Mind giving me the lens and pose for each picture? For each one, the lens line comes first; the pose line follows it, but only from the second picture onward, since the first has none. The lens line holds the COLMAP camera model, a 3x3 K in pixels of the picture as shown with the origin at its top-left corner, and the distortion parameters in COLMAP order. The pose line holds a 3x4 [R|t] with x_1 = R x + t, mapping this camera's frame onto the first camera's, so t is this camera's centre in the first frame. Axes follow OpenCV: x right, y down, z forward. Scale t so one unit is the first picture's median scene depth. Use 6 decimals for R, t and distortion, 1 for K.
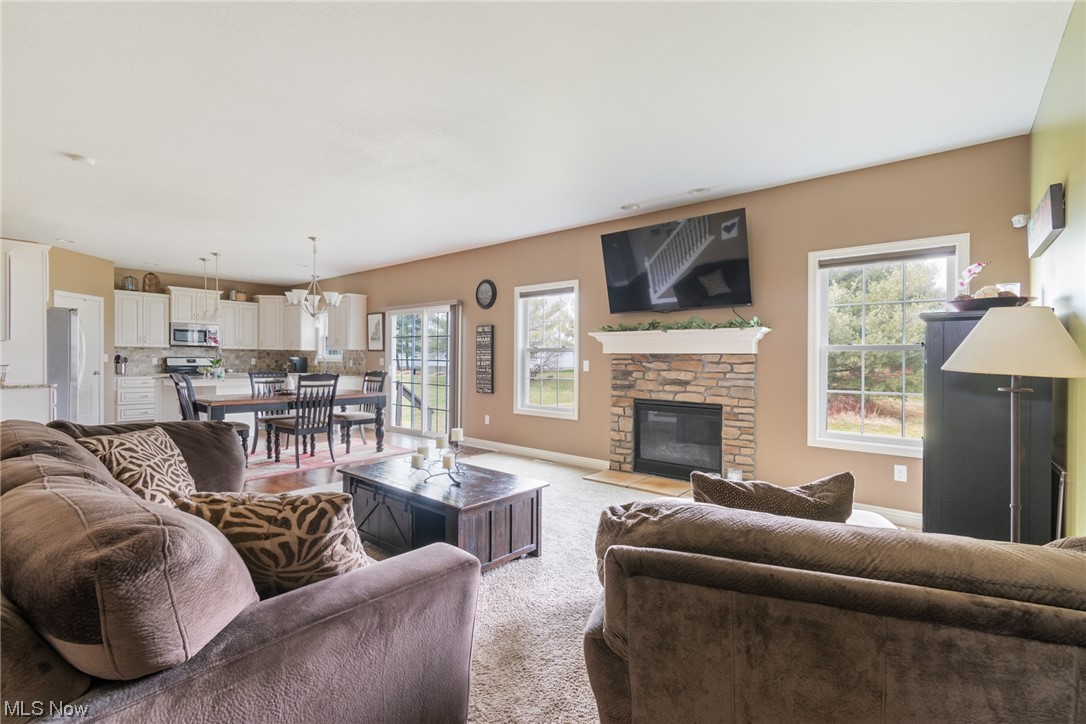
lens RADIAL K [[477.2, 0, 543.0], [0, 477.2, 362.0], [0, 0, 1]] dist [-0.001340, -0.000269]
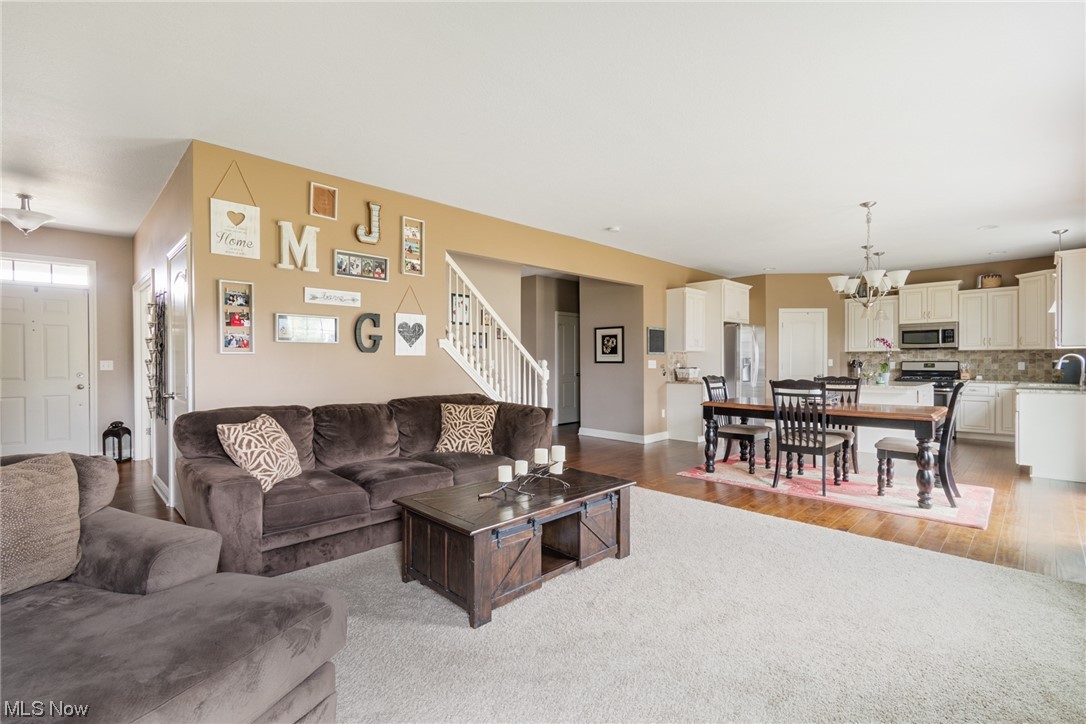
lens RADIAL K [[488.0, 0, 546.7], [0, 488.0, 367.0], [0, 0, 1]] dist [-0.000600, -0.000413]
pose [[-0.088322, 0.003575, -0.996086, 0.243904], [-0.003903, 0.999985, 0.003935, 0.000270], [0.996084, 0.004235, -0.088307, 0.396022]]
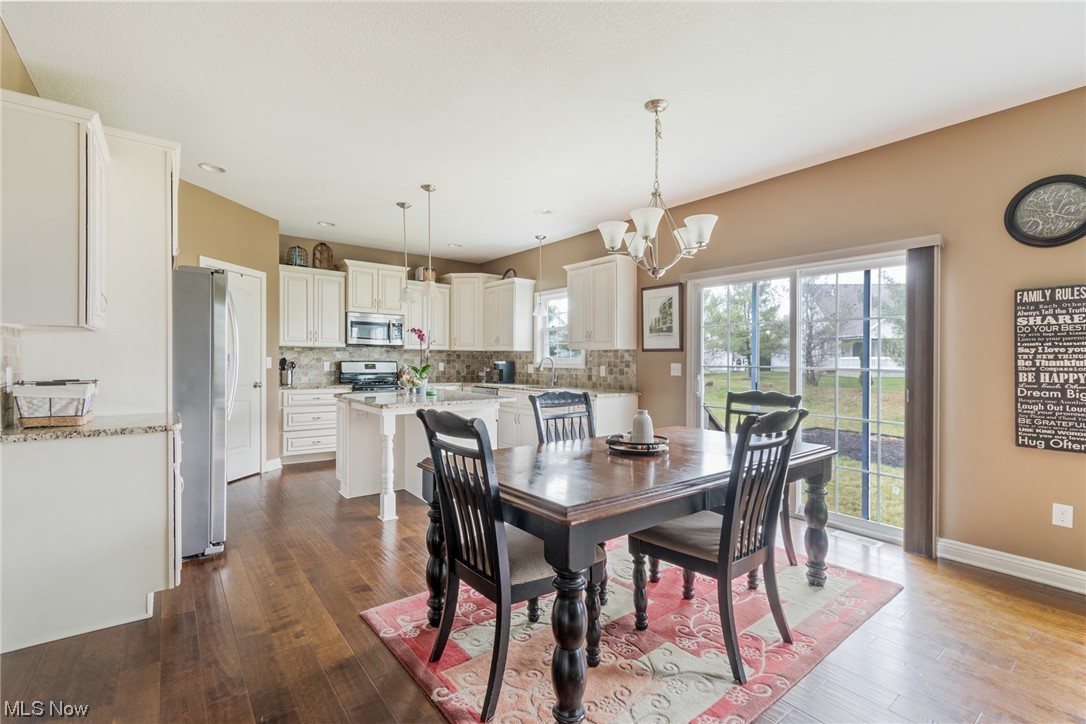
lens RADIAL K [[488.0, 0, 546.7], [0, 488.0, 367.0], [0, 0, 1]] dist [-0.000600, -0.000413]
pose [[0.975833, 0.003059, -0.218497, -0.340242], [-0.001712, 0.999978, 0.006354, -0.006578], [0.218512, -0.005826, 0.975817, 0.366056]]
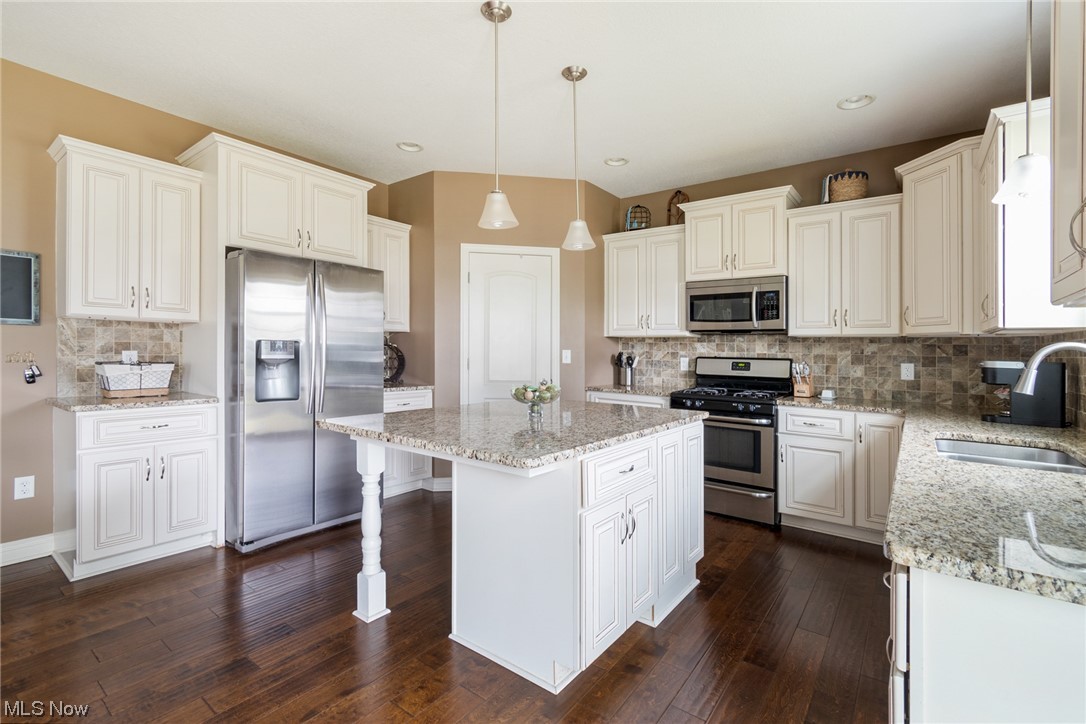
lens RADIAL K [[481.5, 0, 548.3], [0, 481.5, 341.1], [0, 0, 1]] dist [0.001136, 0.000052]
pose [[0.055192, -0.028642, -0.998065, -0.324930], [-0.023150, 0.999283, -0.029957, -0.008218], [0.998207, 0.024758, 0.054489, 0.851670]]
